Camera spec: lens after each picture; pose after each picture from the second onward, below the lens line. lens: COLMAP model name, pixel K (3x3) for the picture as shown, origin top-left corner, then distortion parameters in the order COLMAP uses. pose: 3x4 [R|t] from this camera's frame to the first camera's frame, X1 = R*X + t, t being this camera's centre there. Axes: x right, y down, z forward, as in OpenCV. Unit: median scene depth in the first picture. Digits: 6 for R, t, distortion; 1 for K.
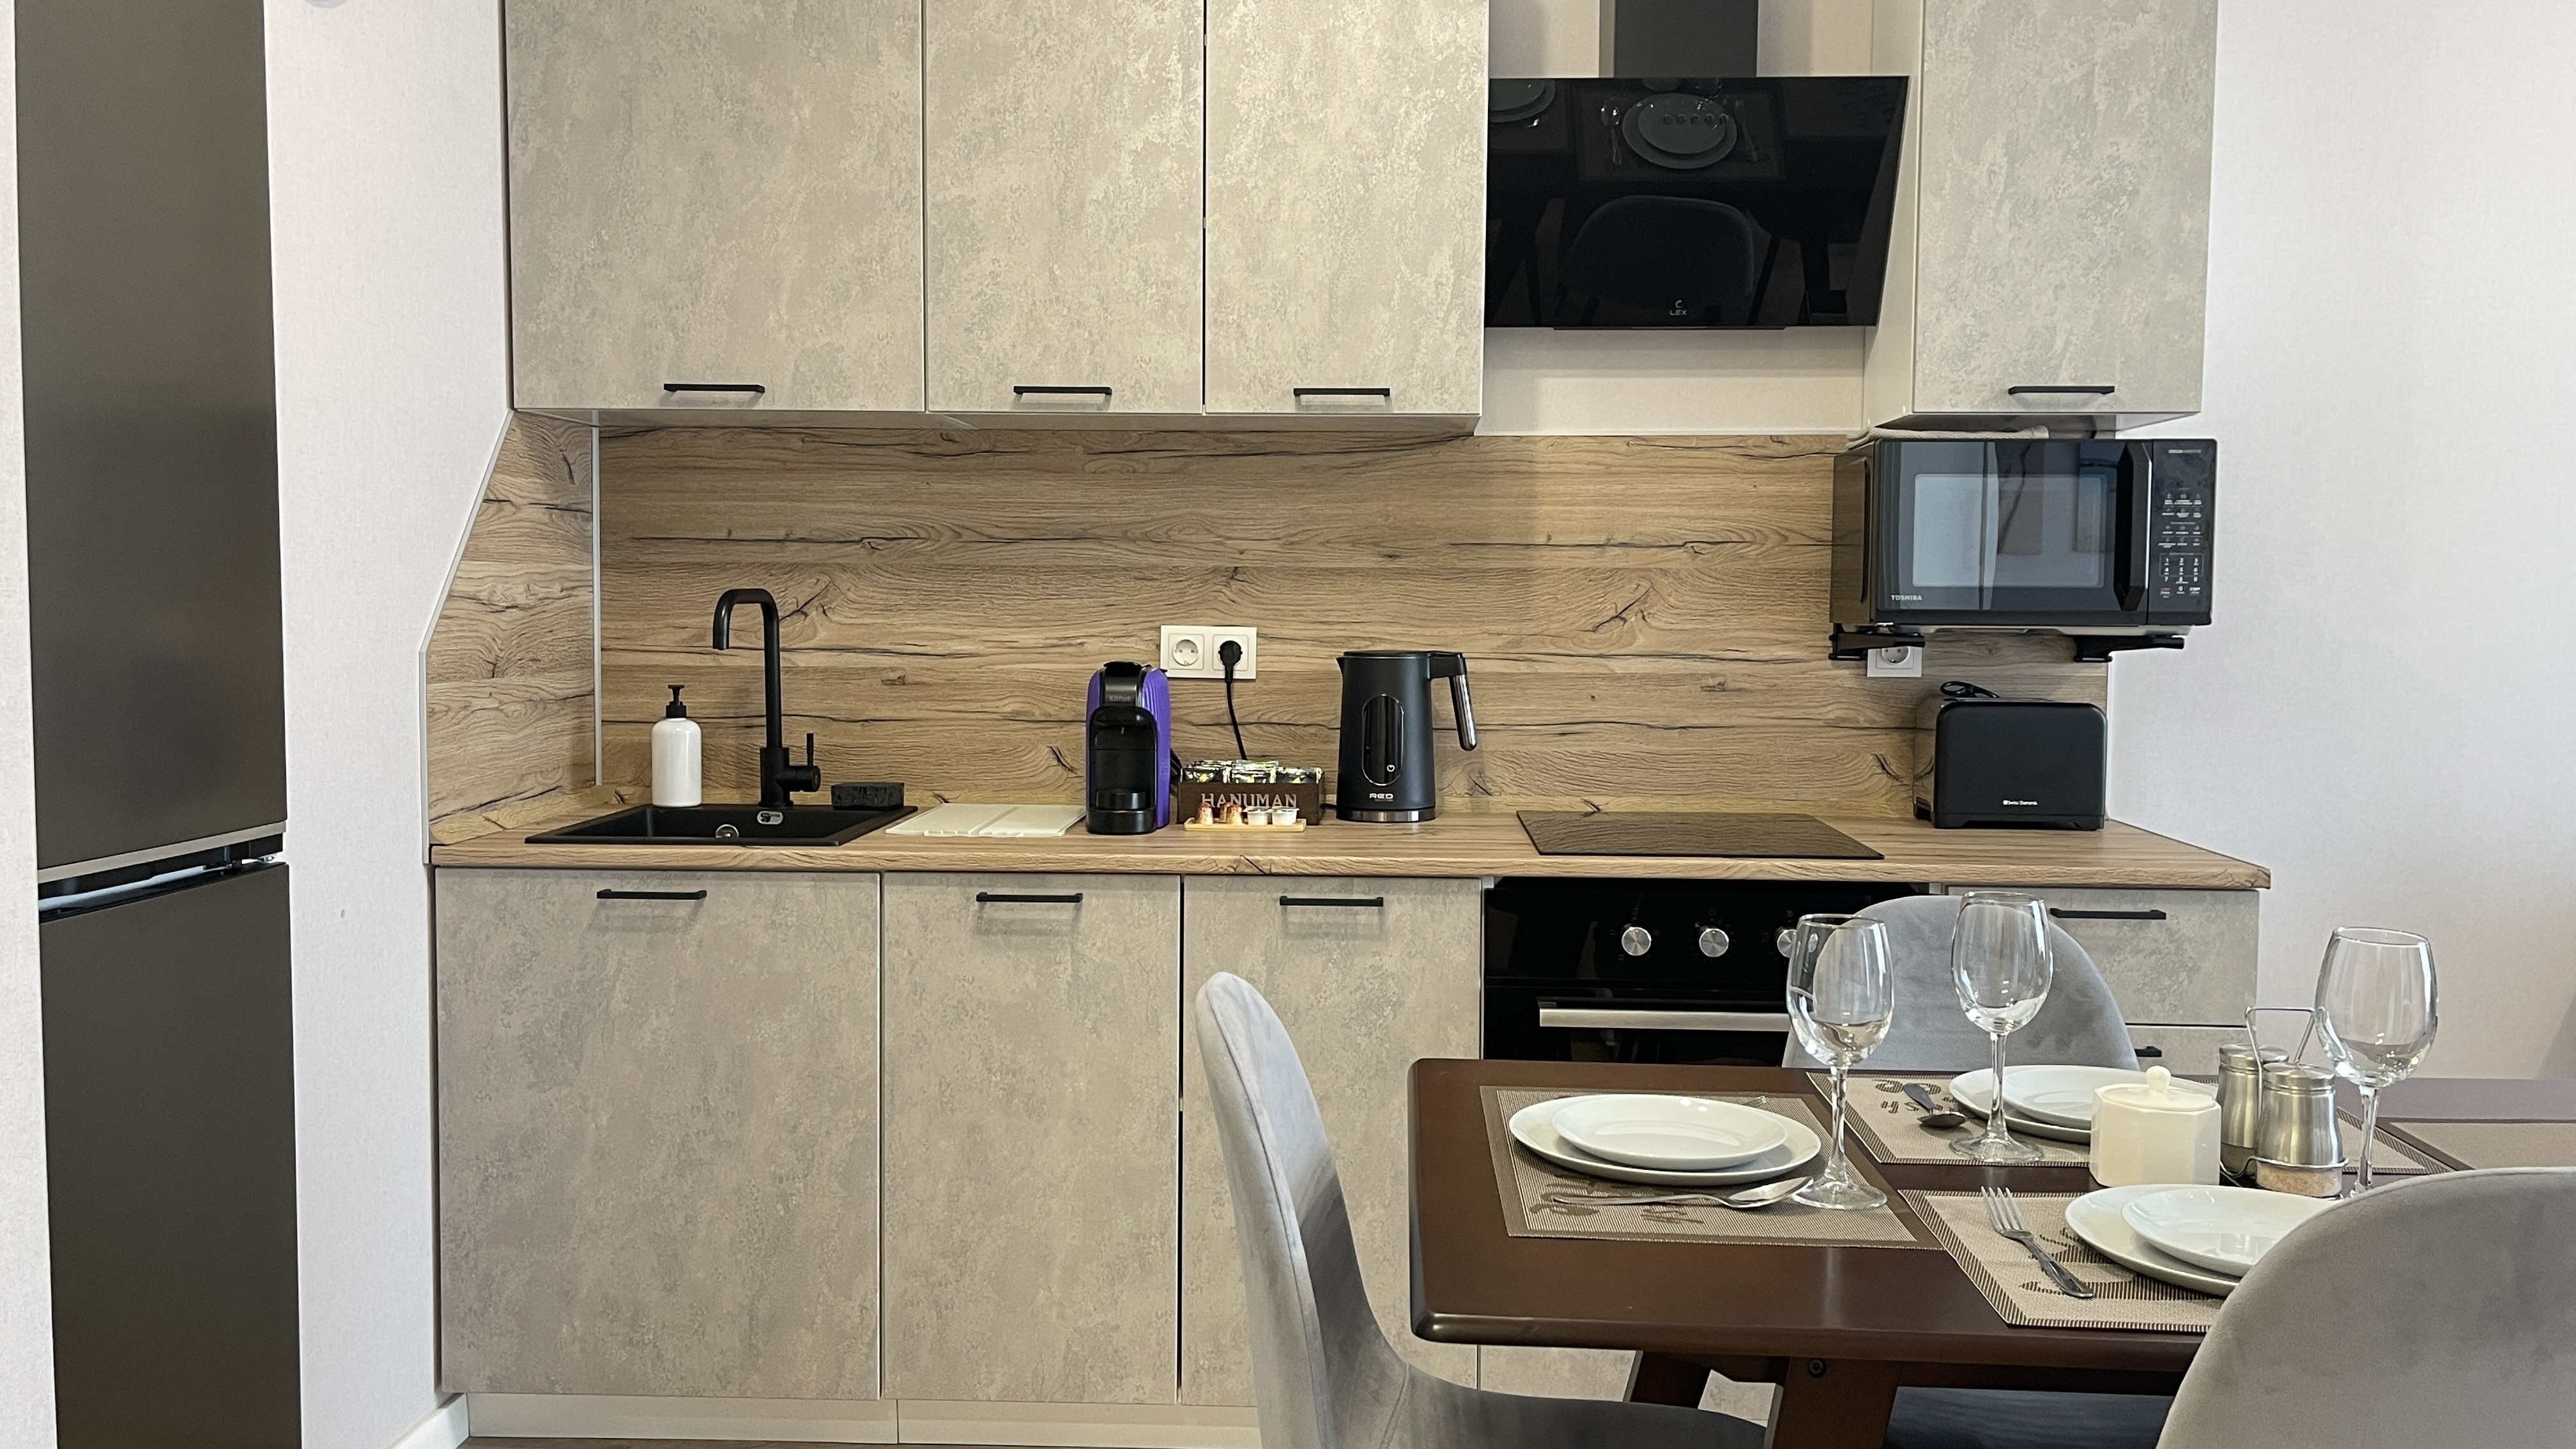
lens RADIAL K [[2084.4, 0, 1305.4], [0, 2084.4, 720.1], [0, 0, 1]] dist [0.072458, -0.091565]
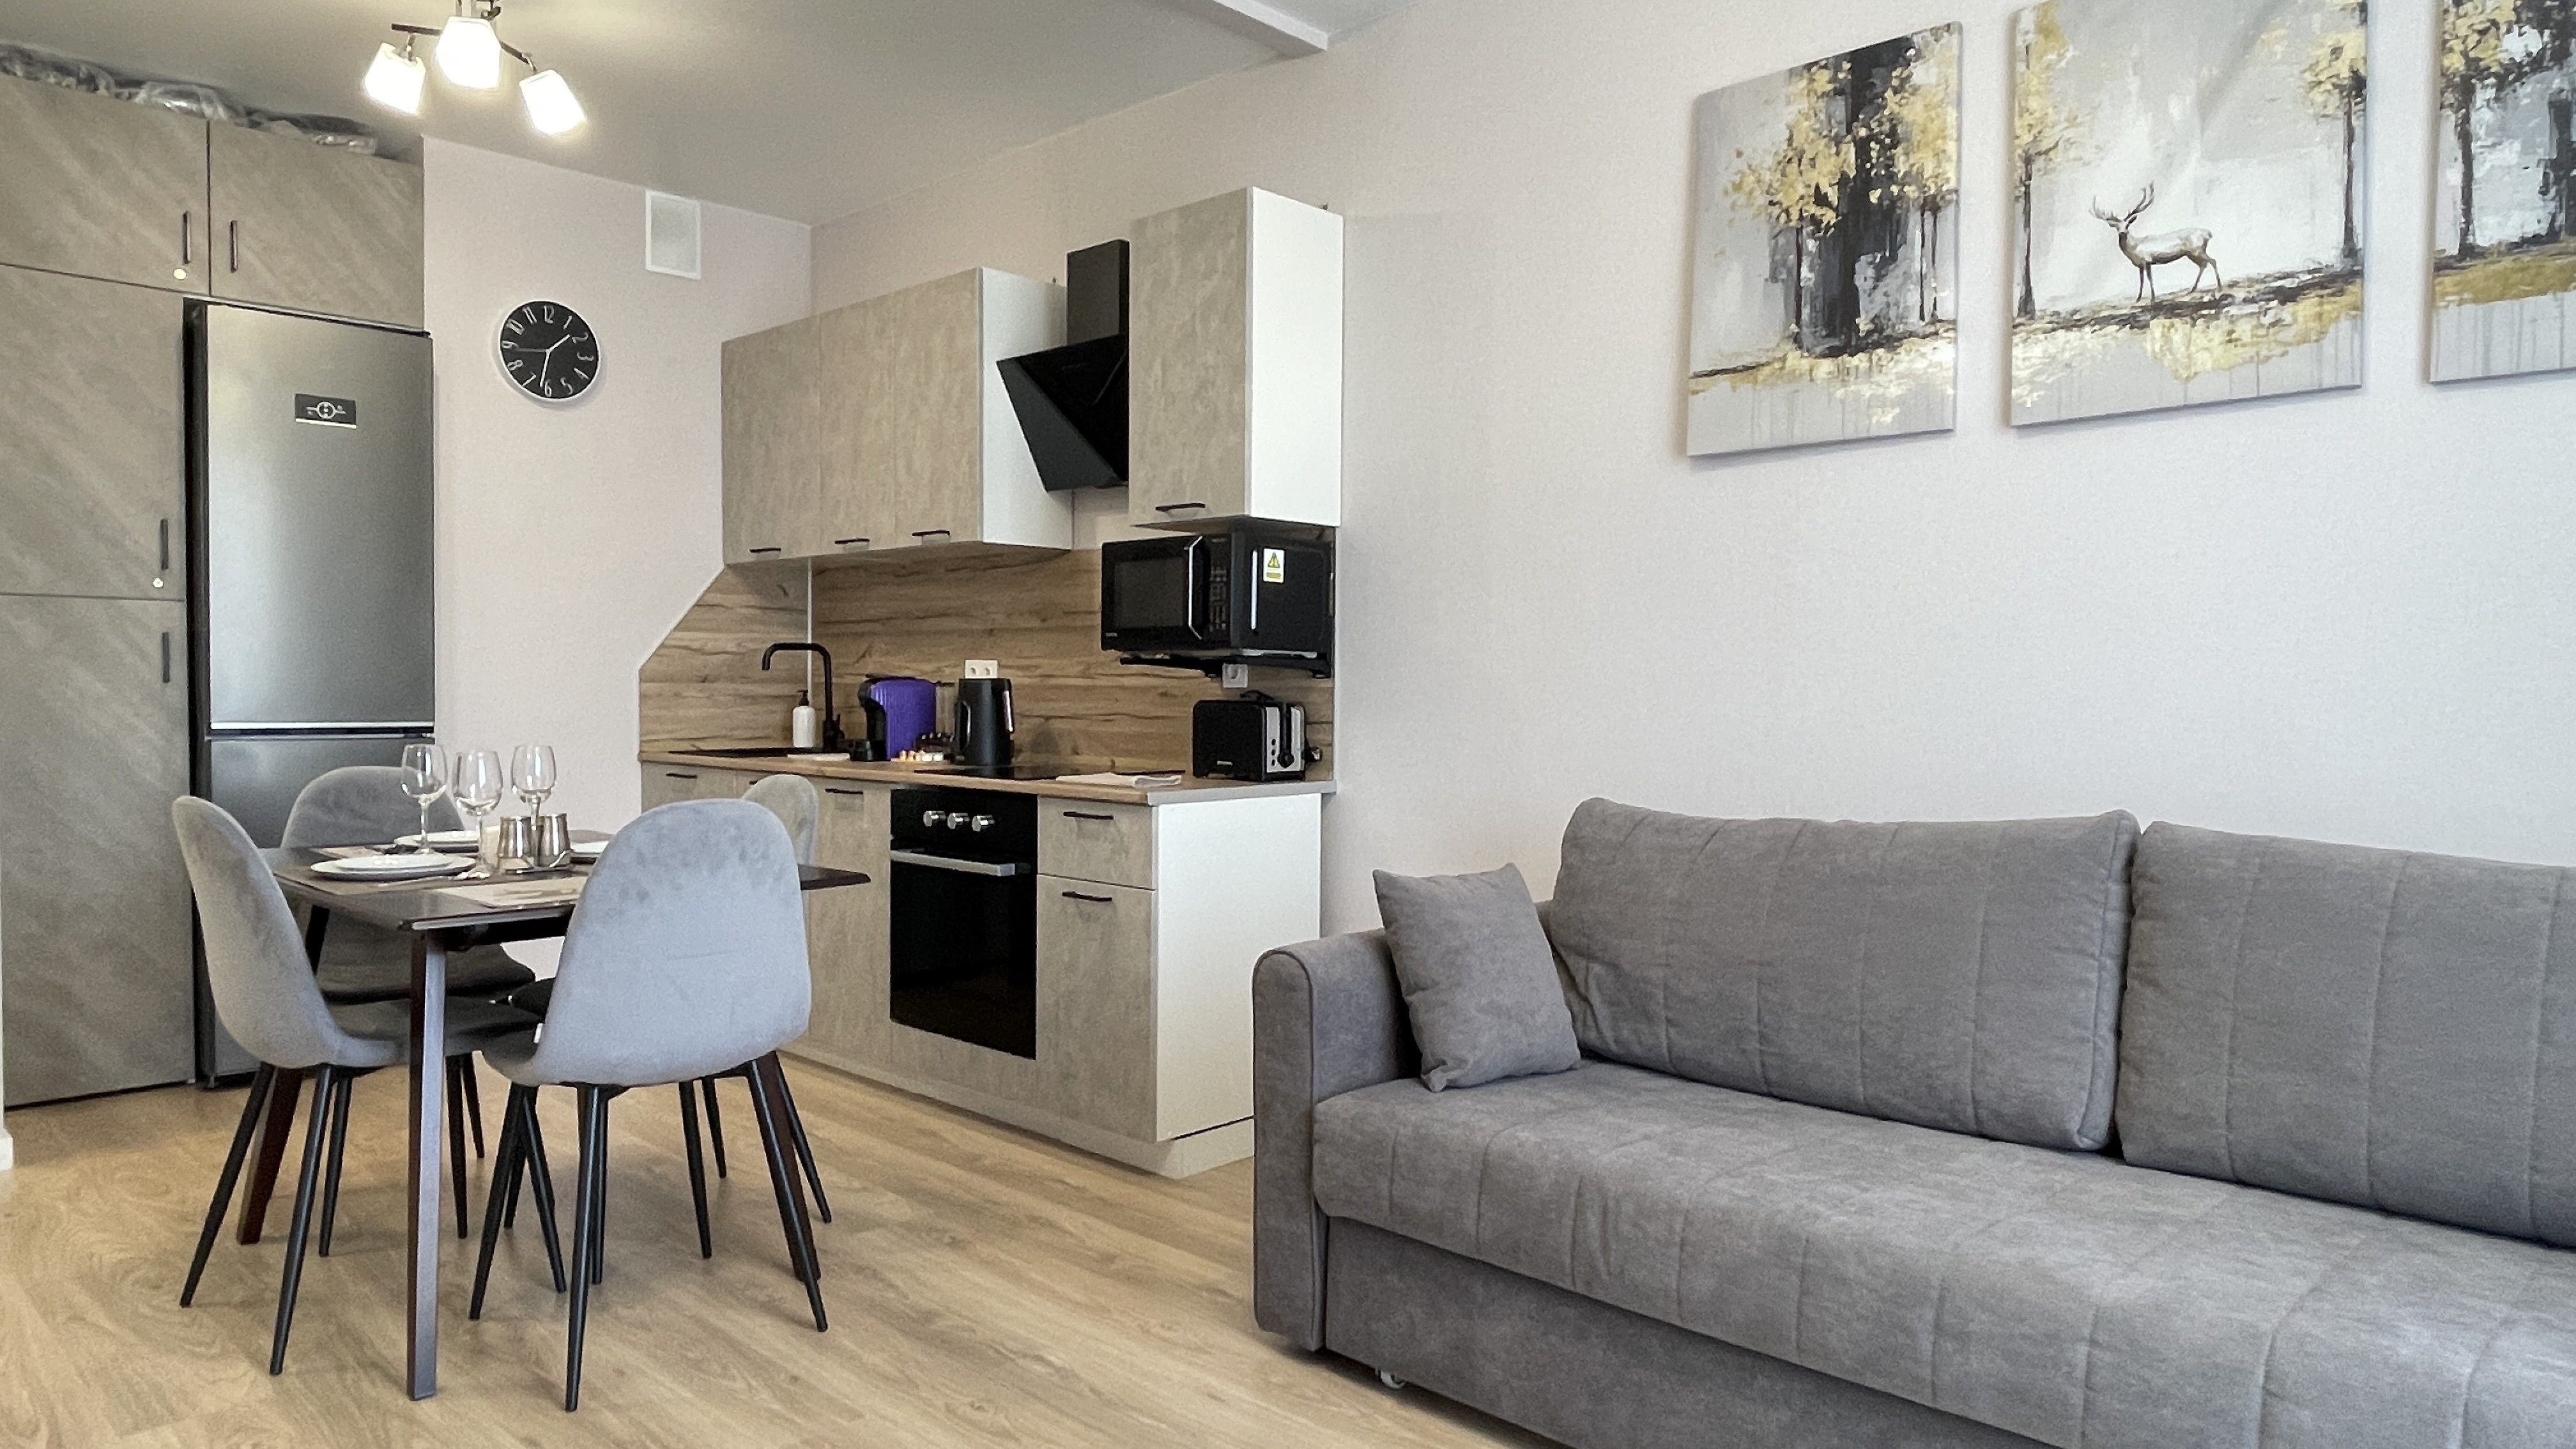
lens RADIAL K [[1611.7, 0, 1310.6], [0, 1611.7, 737.6], [0, 0, 1]] dist [-0.000468, -0.005400]
pose [[0.752627, 0.020989, -0.658113, 1.215544], [-0.042888, 0.998932, -0.017189, 0.038890], [0.657049, 0.041162, 0.752723, 0.122396]]
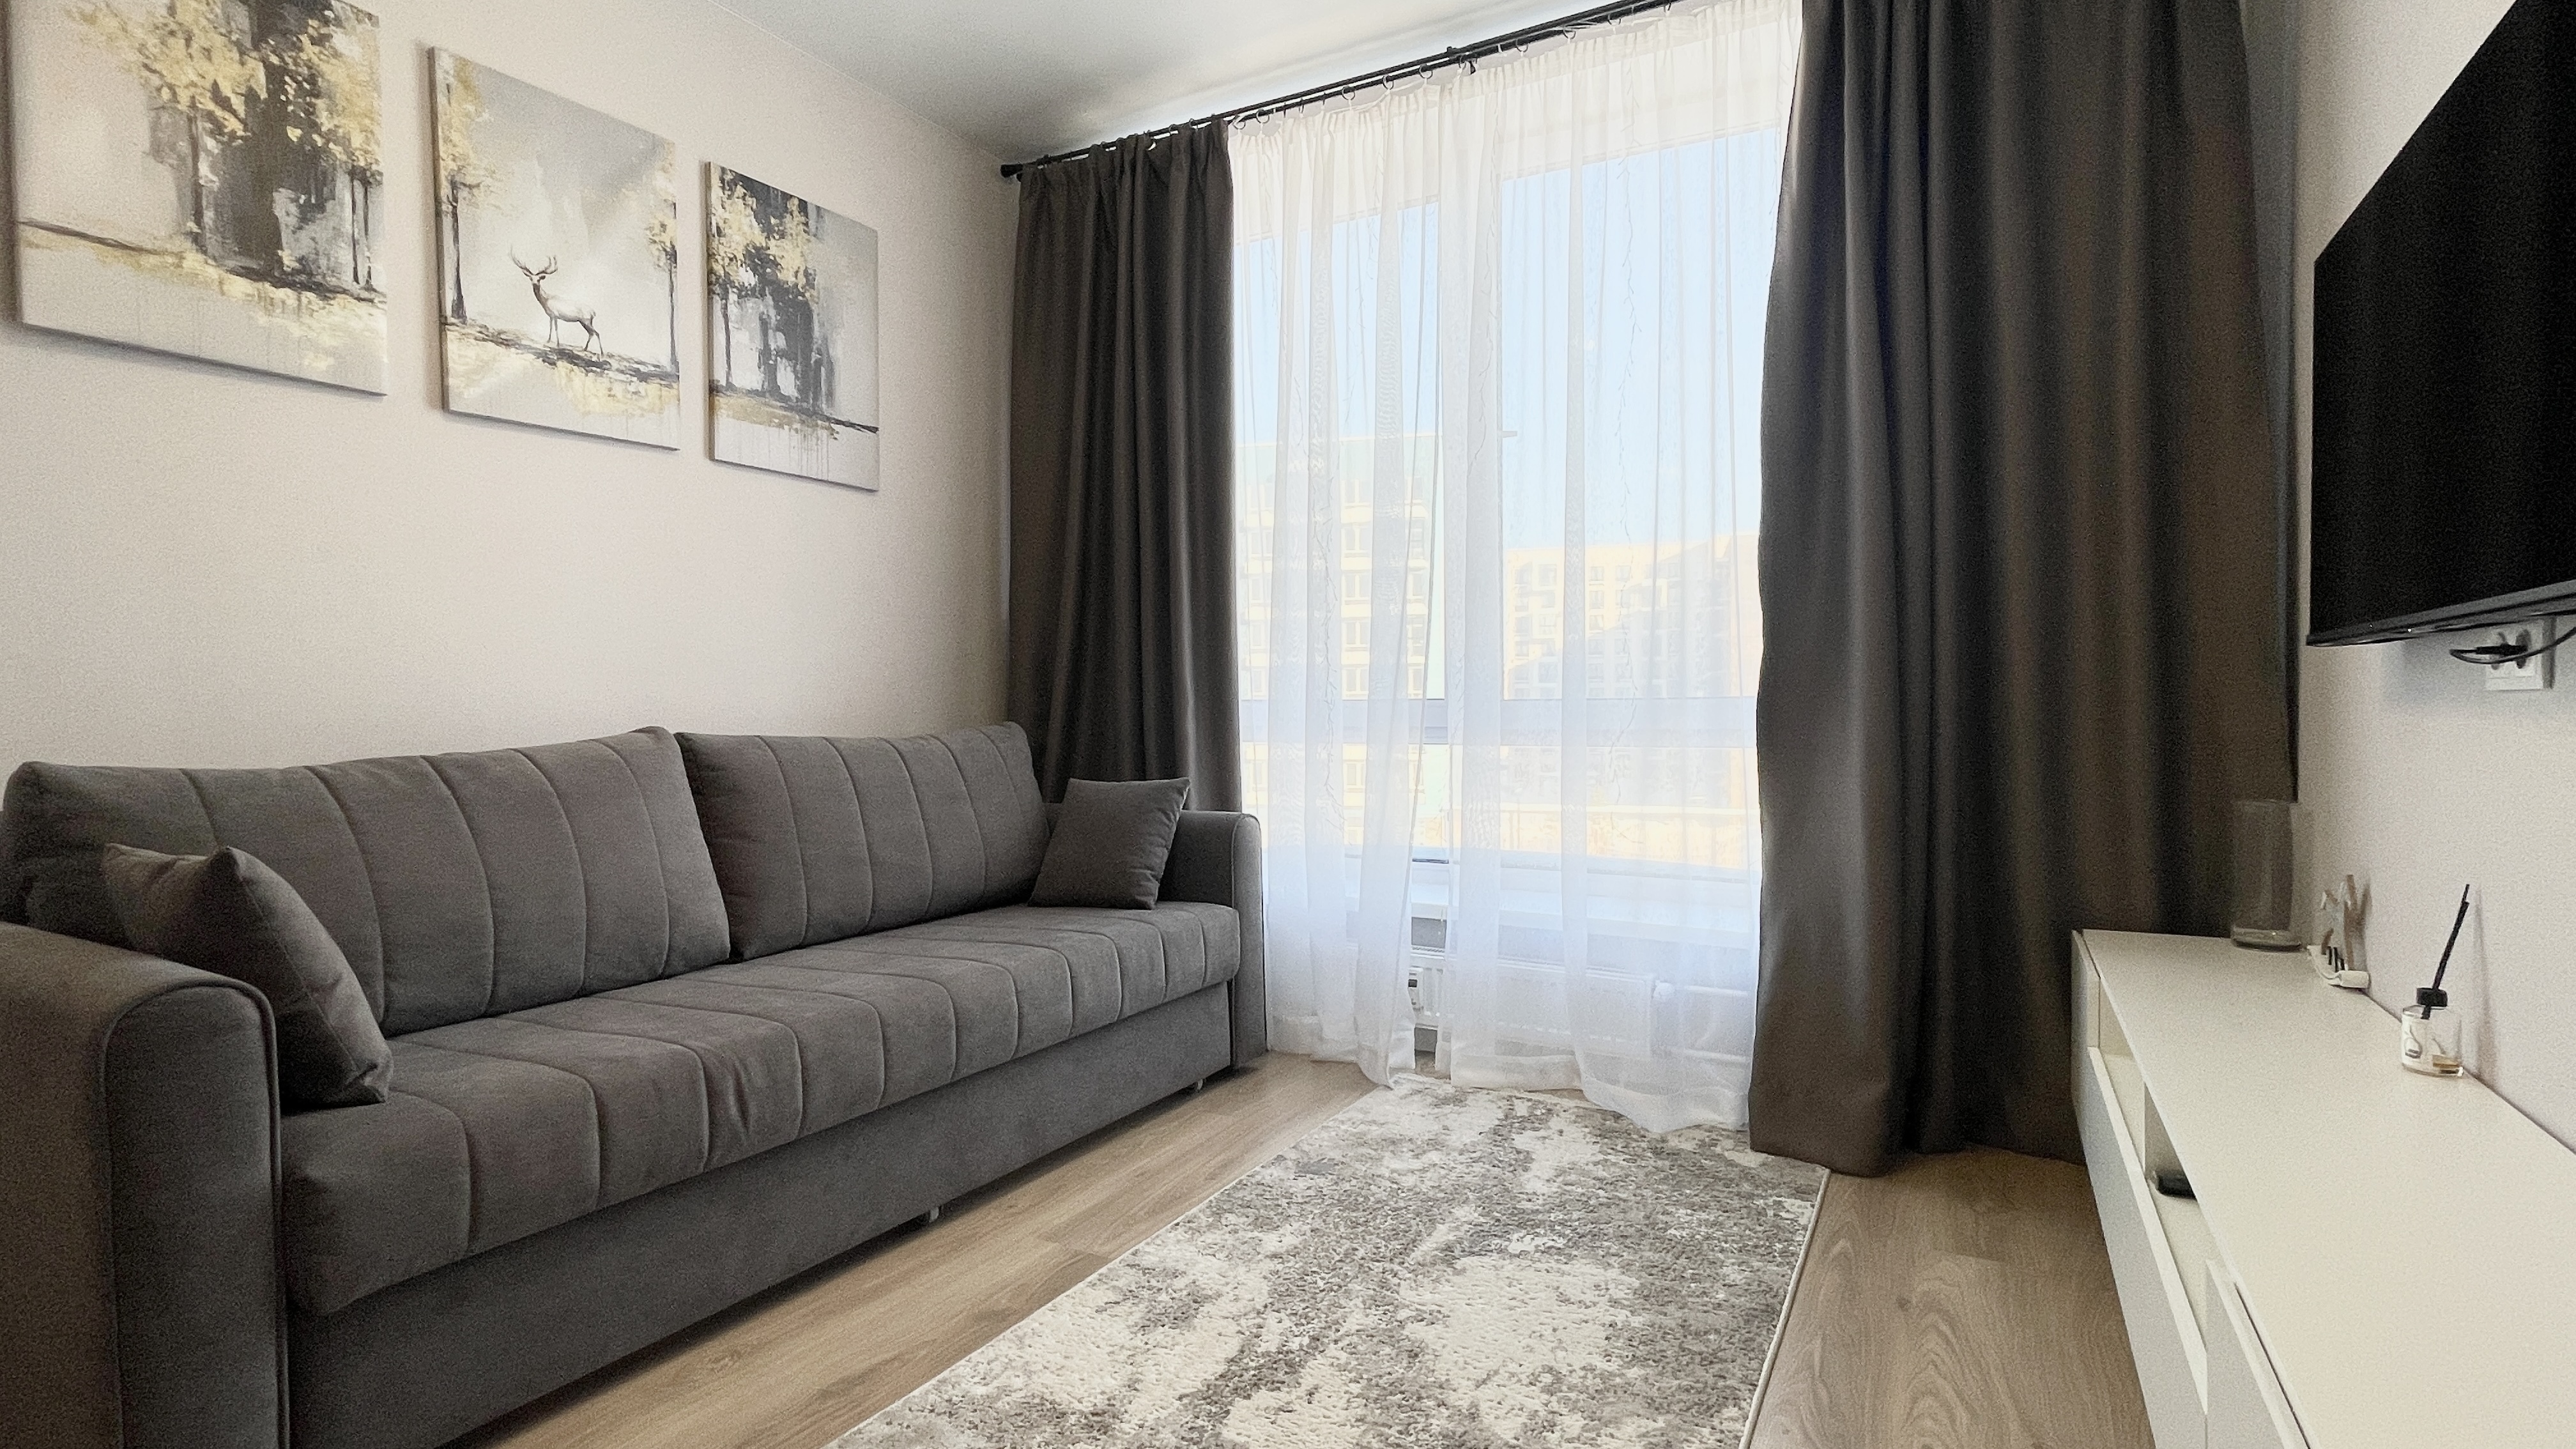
lens RADIAL K [[1229.4, 0, 1280.0], [0, 1229.4, 736.0], [0, 0, 1]] dist [-0.005076, 0.005078]
pose [[0.455236, -0.033277, 0.889749, 0.454708], [0.064902, 0.997883, 0.004114, 0.074193], [-0.888002, 0.055874, 0.456432, 0.222729]]
